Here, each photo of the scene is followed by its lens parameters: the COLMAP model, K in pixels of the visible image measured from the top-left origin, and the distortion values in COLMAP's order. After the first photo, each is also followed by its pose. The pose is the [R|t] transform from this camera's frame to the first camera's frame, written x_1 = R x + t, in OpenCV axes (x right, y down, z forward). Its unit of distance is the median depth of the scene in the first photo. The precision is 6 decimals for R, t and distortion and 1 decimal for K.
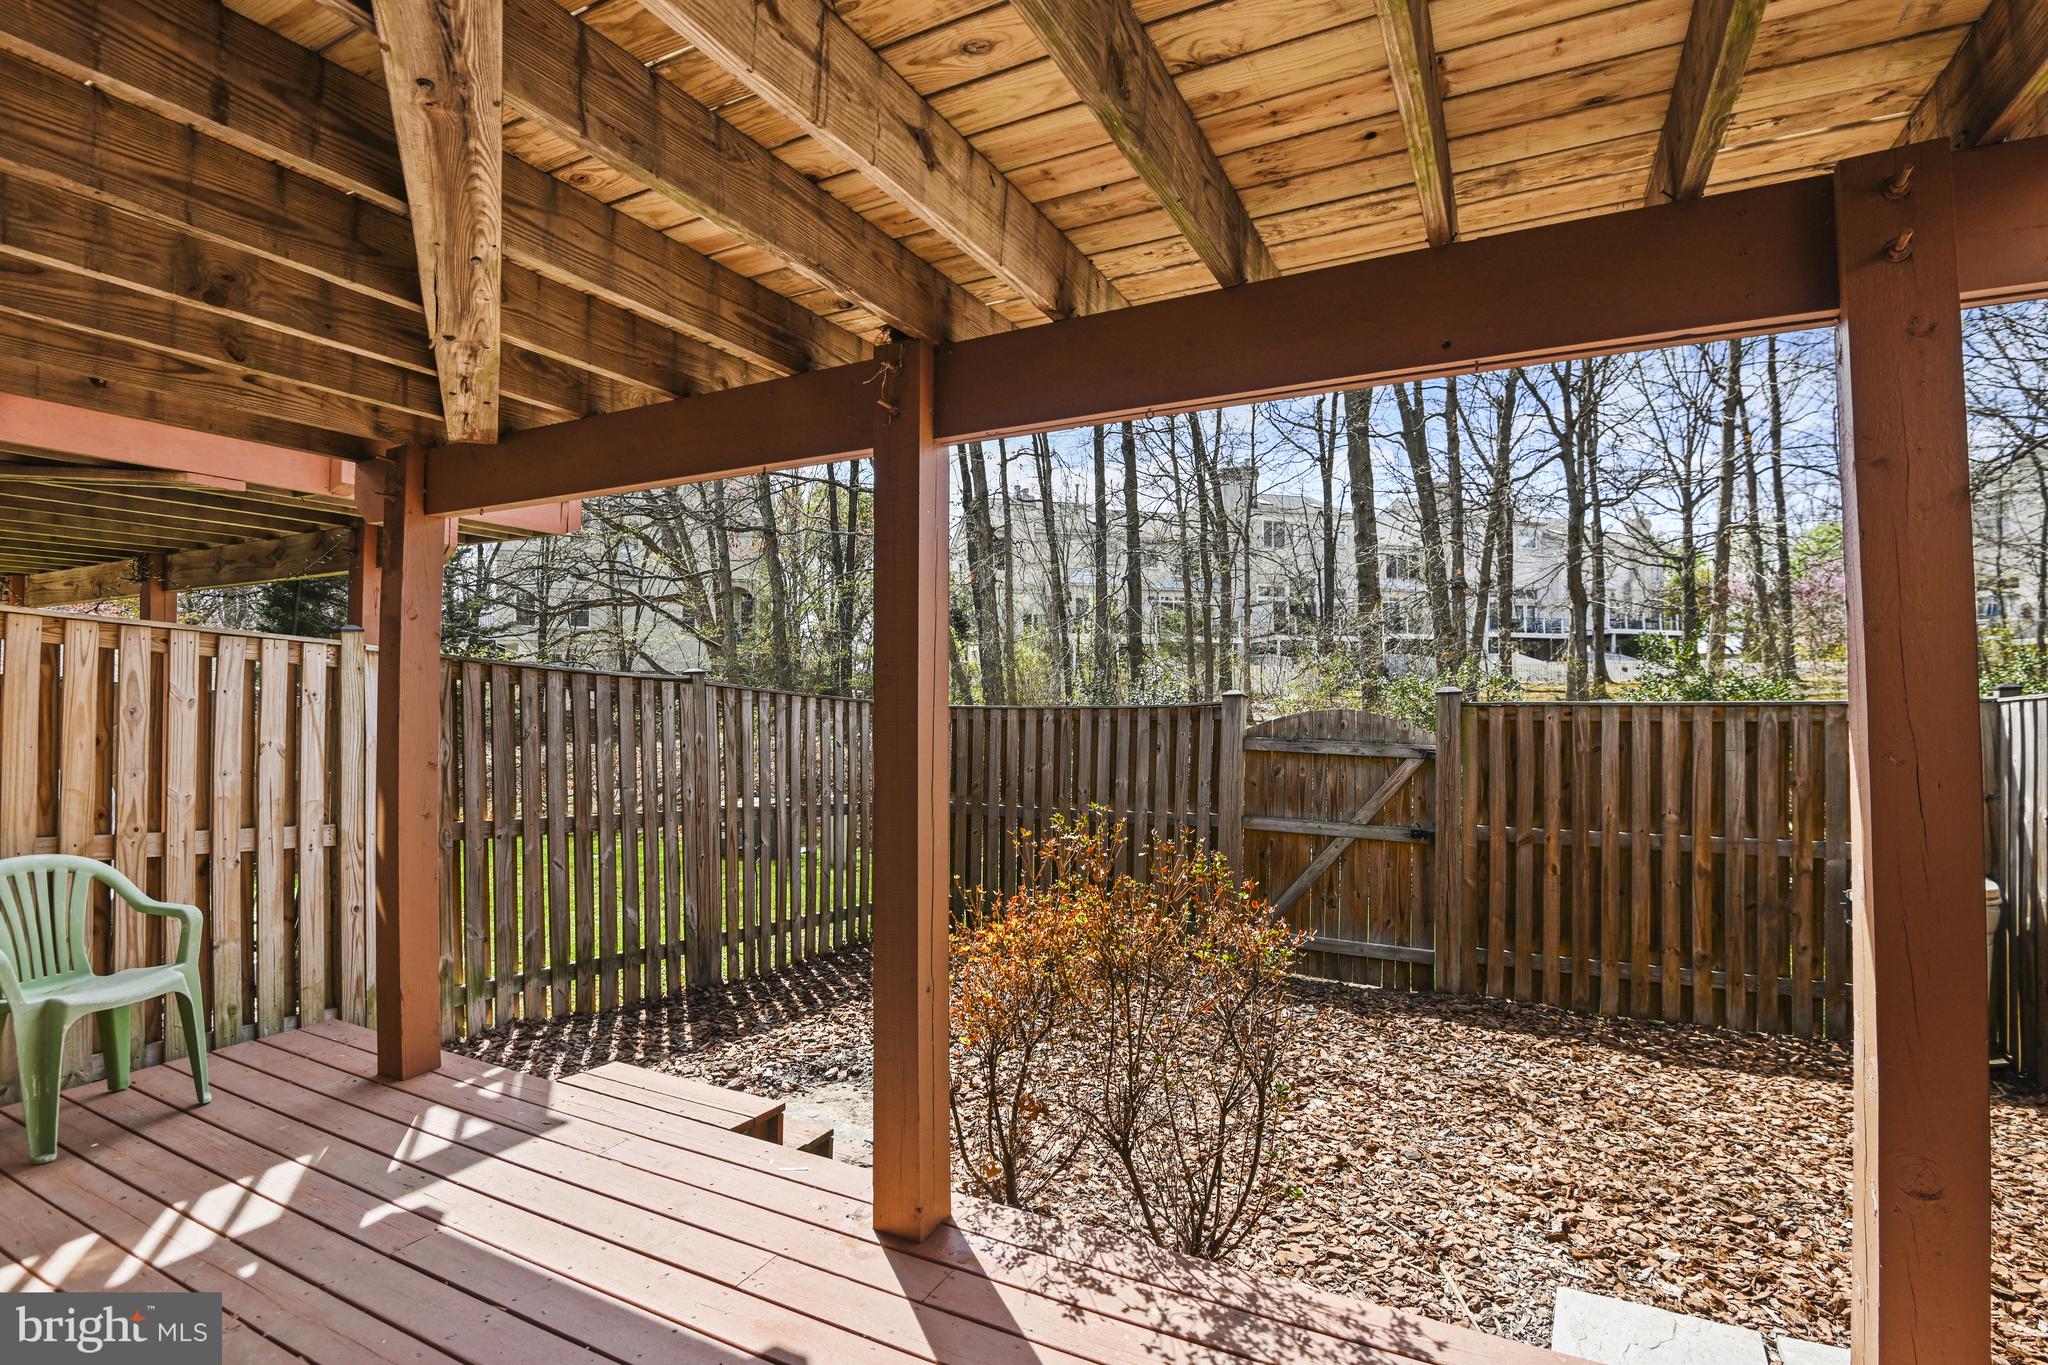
lens RADIAL K [[962.7, 0, 1021.4], [0, 962.7, 690.4], [0, 0, 1]] dist [0.013102, -0.000072]
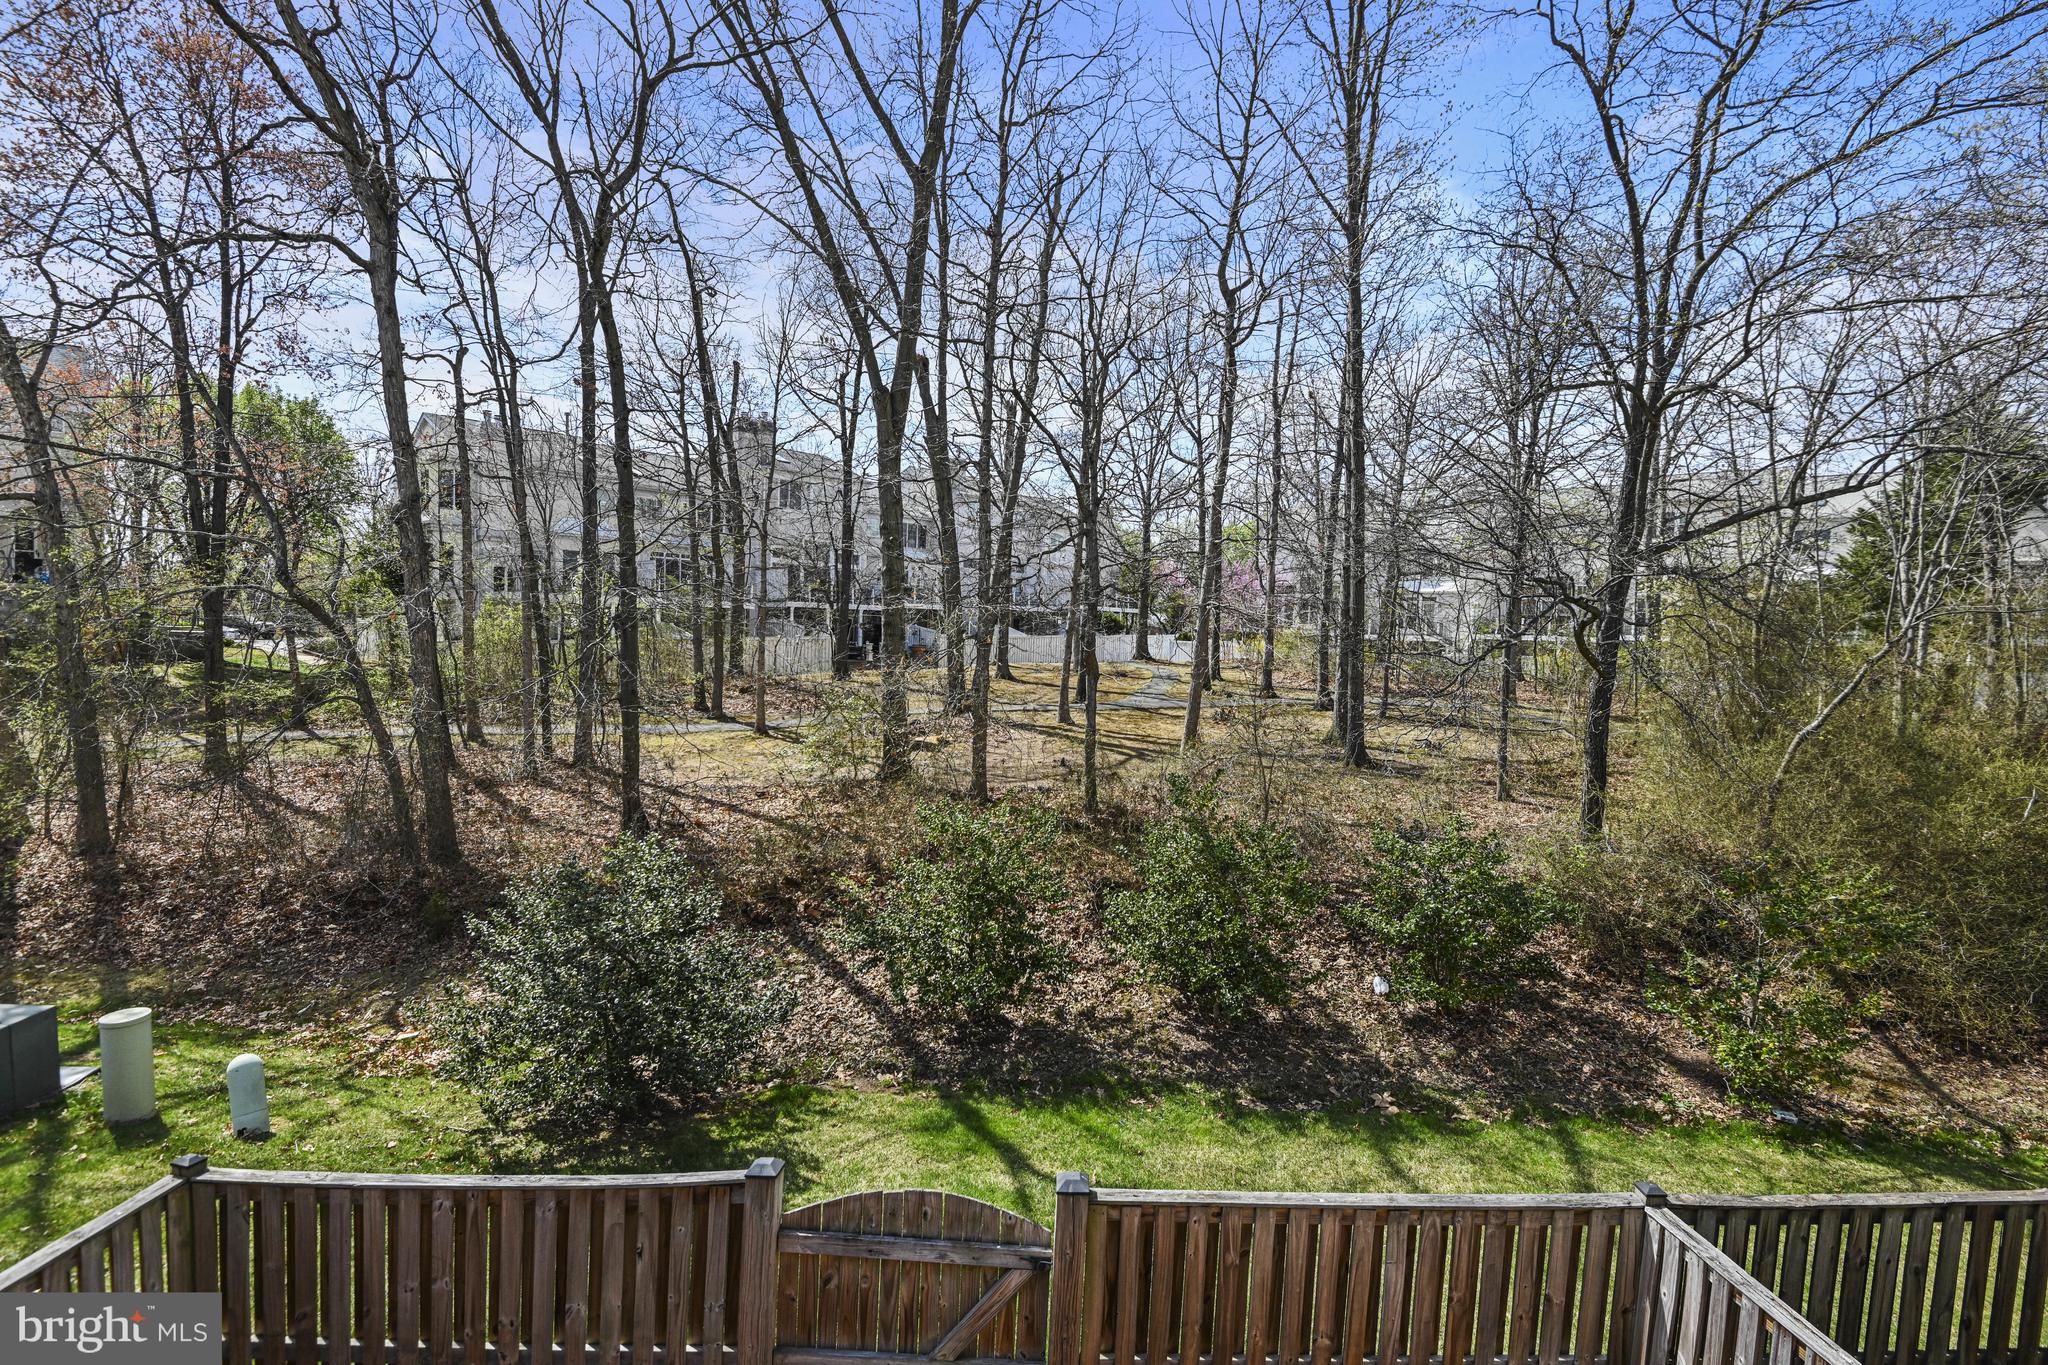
lens RADIAL K [[953.5, 0, 990.2], [0, 953.5, 682.4], [0, 0, 1]] dist [-0.021897, -0.000078]
pose [[0.890798, 0.002921, 0.454390, 0.066171], [-0.038808, 0.996815, 0.069673, -0.352147], [-0.452739, -0.079699, 0.888074, 0.385806]]
